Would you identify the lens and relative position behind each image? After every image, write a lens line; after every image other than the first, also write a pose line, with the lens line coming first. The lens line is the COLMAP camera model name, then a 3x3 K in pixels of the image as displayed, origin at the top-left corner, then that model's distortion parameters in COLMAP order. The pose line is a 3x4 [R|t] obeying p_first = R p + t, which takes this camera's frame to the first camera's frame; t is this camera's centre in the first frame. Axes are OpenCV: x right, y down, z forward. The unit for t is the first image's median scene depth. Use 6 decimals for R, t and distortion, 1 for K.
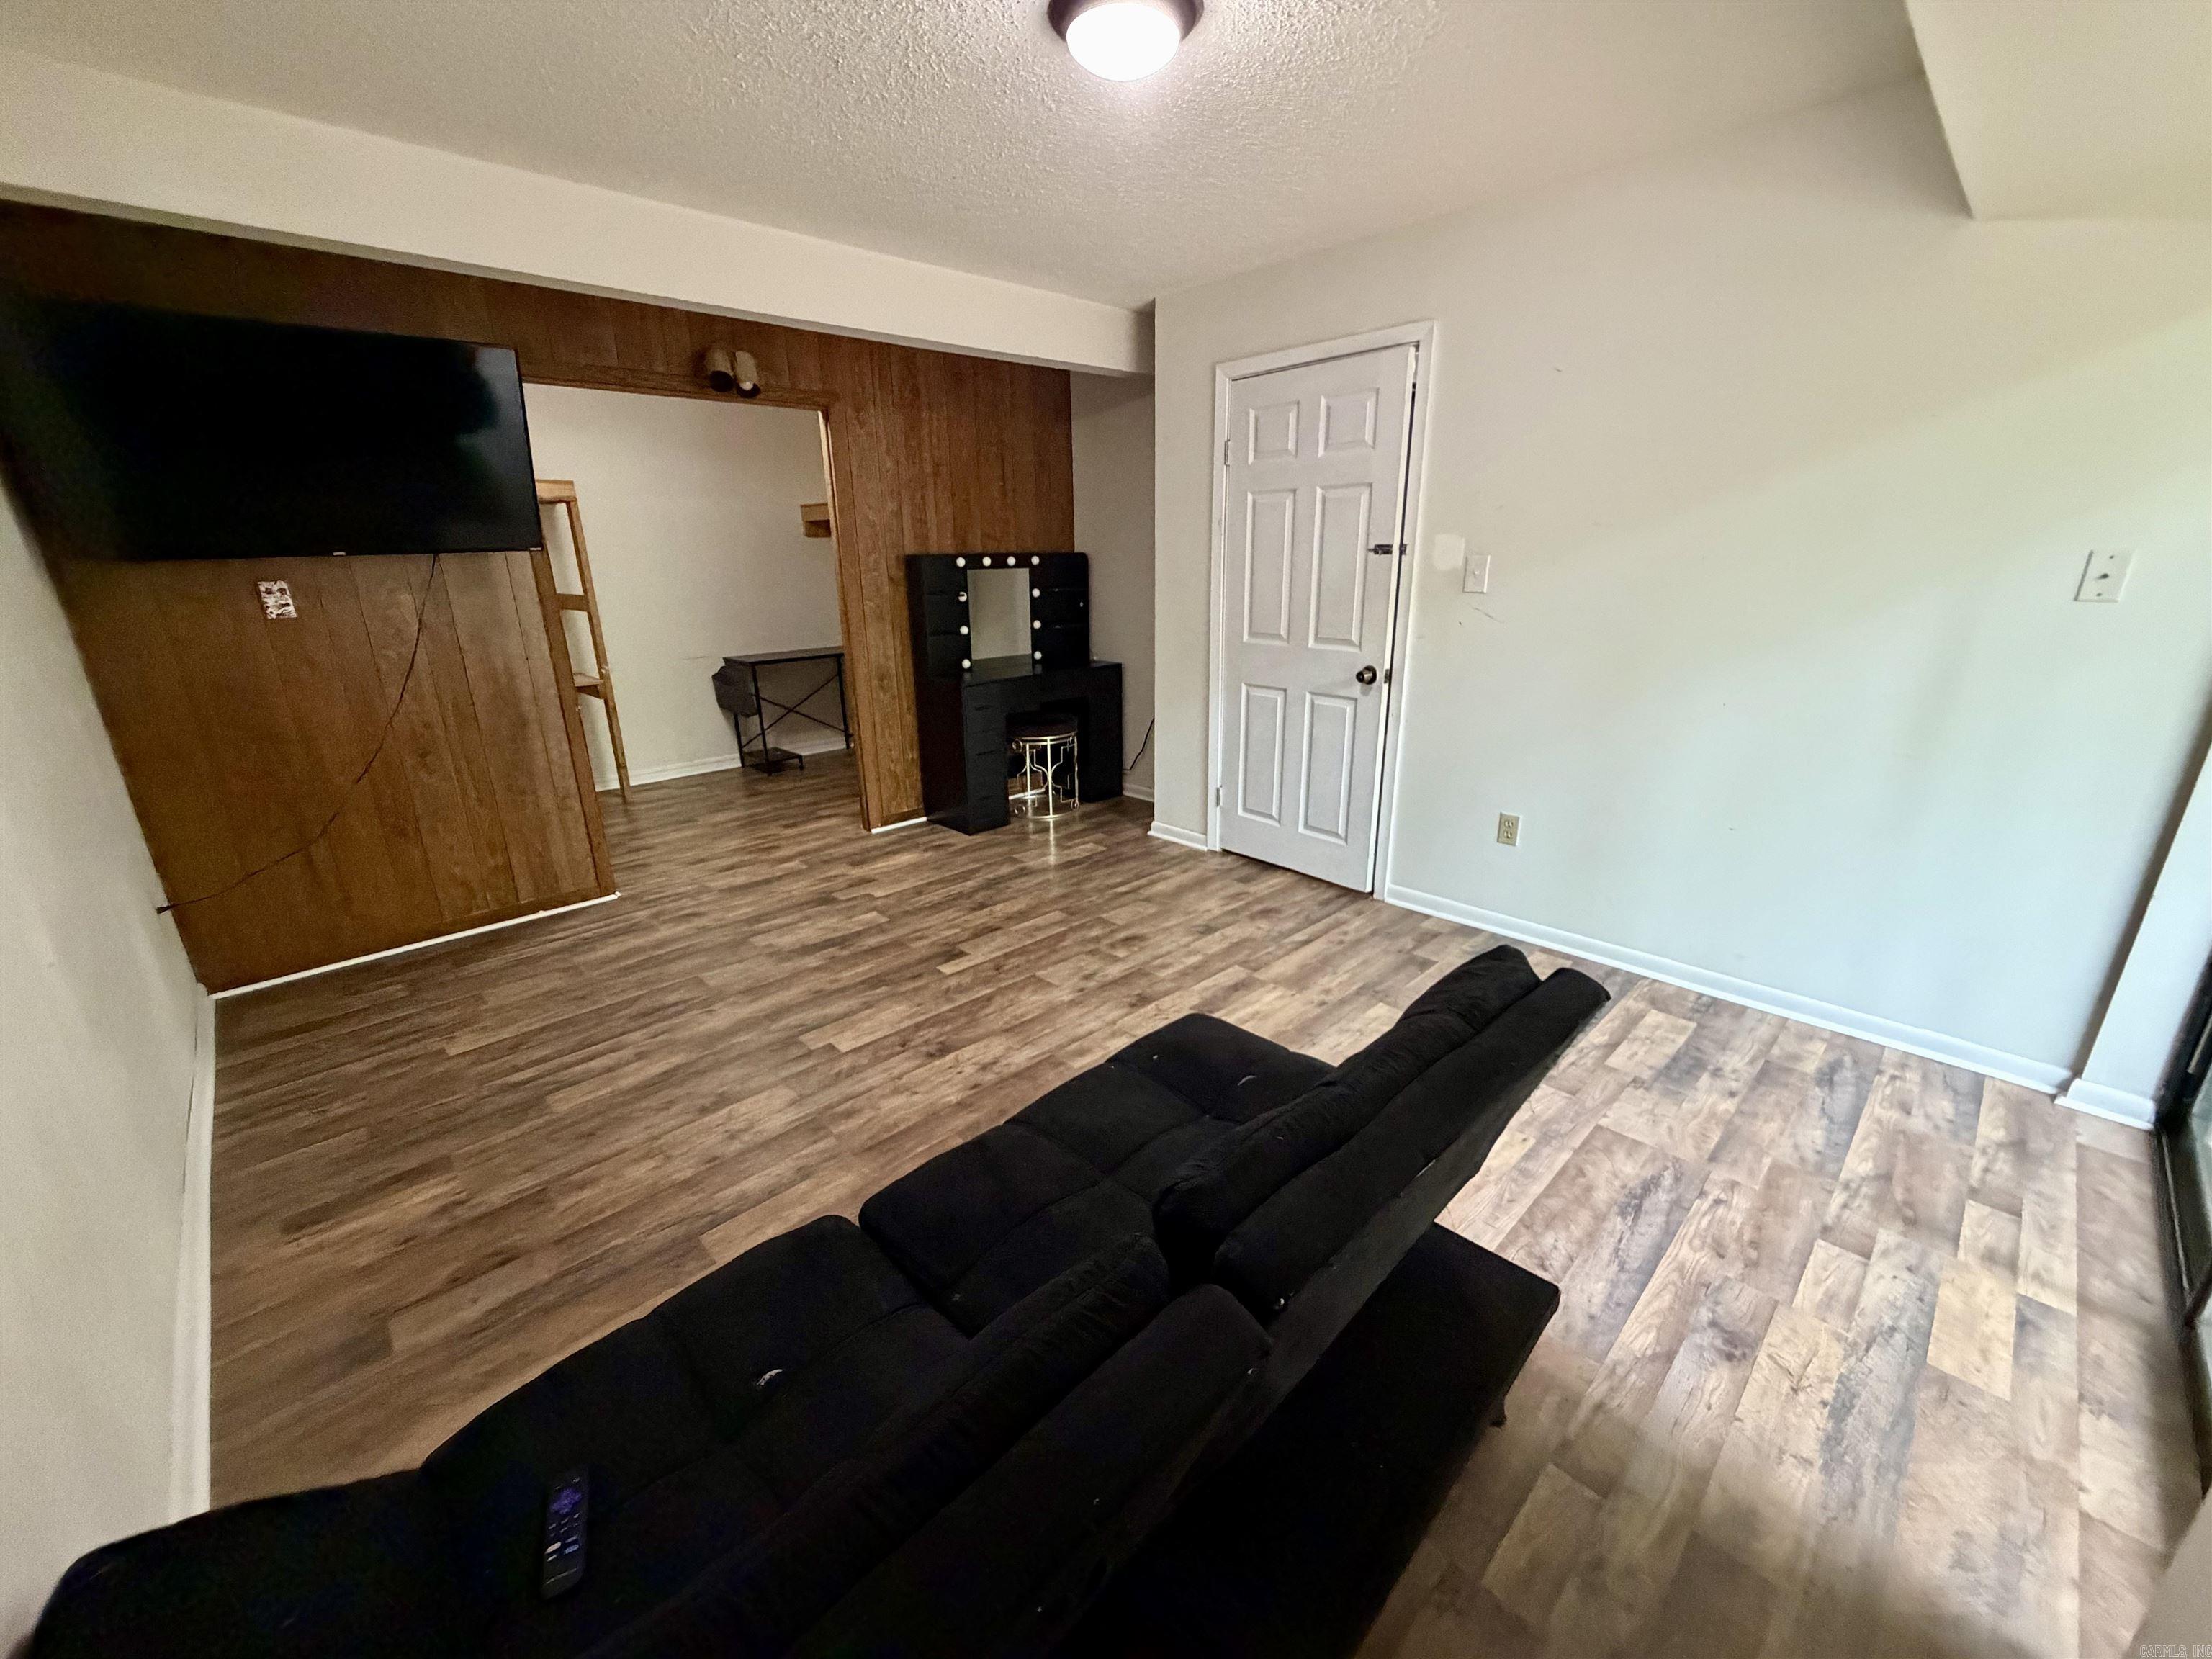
lens RADIAL K [[881.7, 0, 1099.2], [0, 881.7, 829.3], [0, 0, 1]] dist [-0.001291, 0.000433]
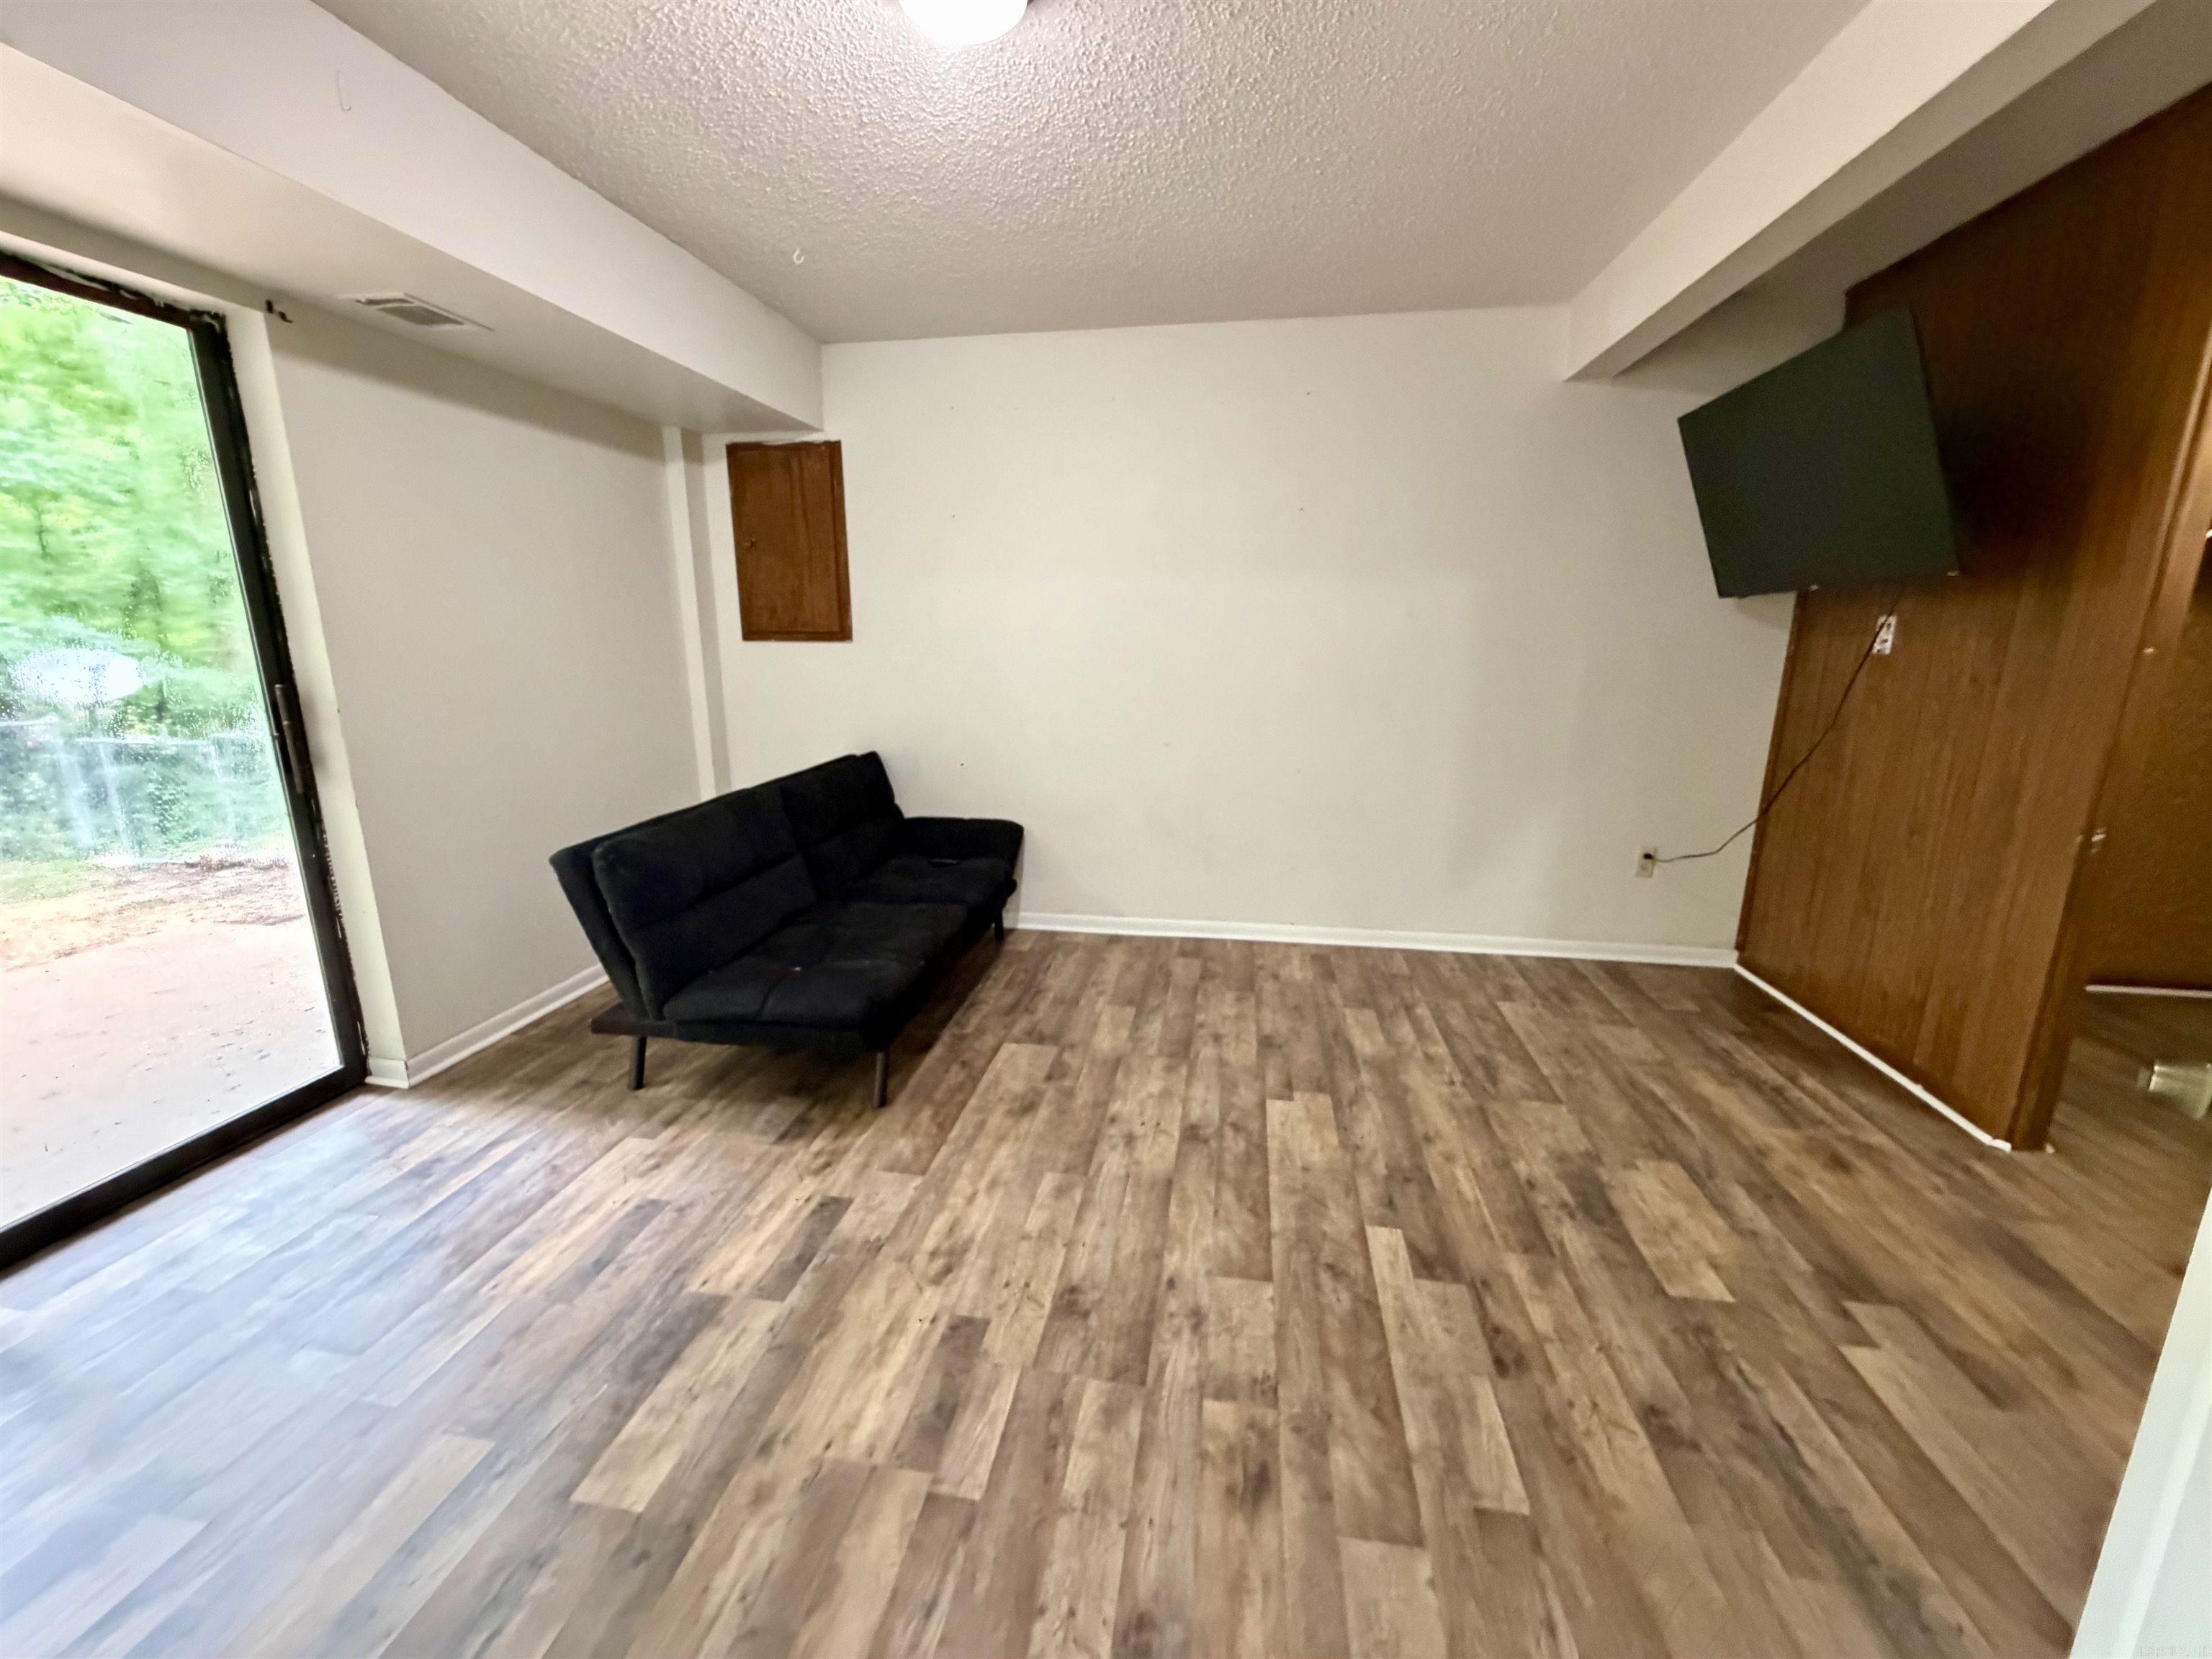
lens RADIAL K [[881.7, 0, 1100.4], [0, 881.7, 828.8], [0, 0, 1]] dist [-0.001291, 0.000433]
pose [[-0.797115, 0.148600, -0.585257, 0.309089], [-0.170083, 0.874745, 0.453753, -0.339715], [0.579379, 0.461236, -0.671998, 1.156896]]
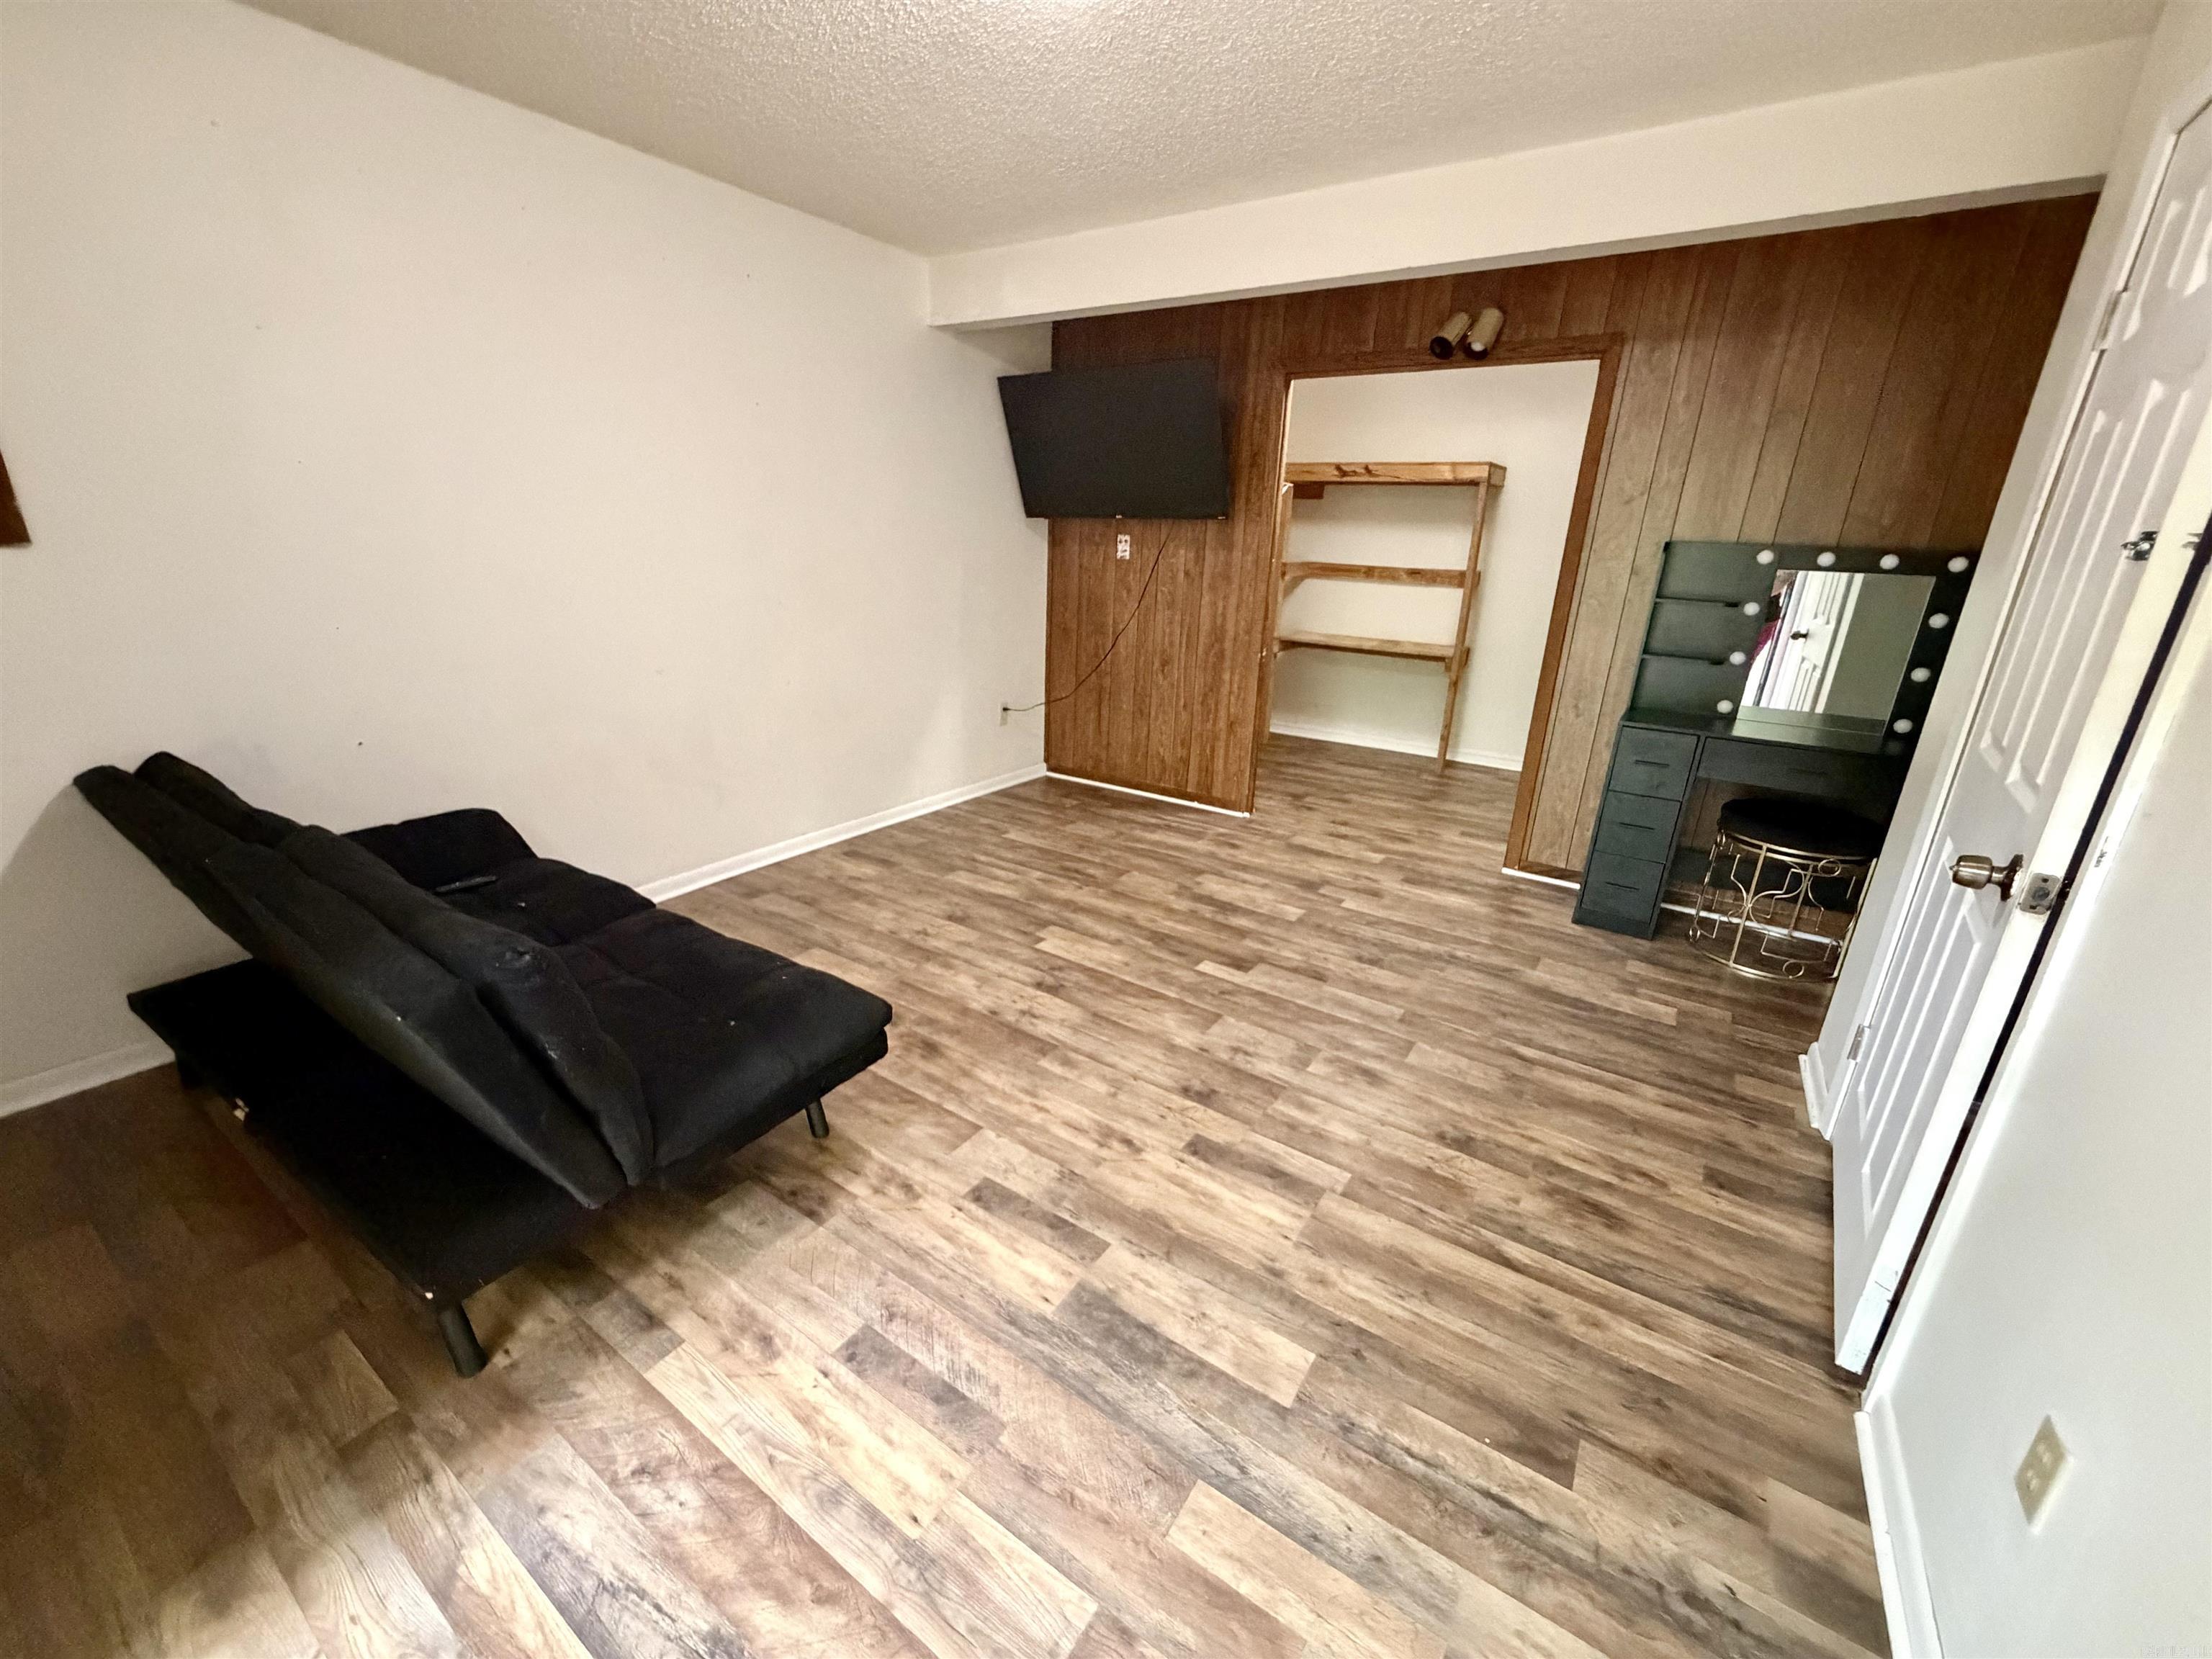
lens RADIAL K [[881.7, 0, 1093.5], [0, 881.7, 828.1], [0, 0, 1]] dist [-0.001291, 0.000433]
pose [[0.210945, 0.333824, -0.918729, 0.612699], [-0.330201, 0.908965, 0.254461, -0.174284], [0.920038, 0.249688, 0.301971, 0.560746]]
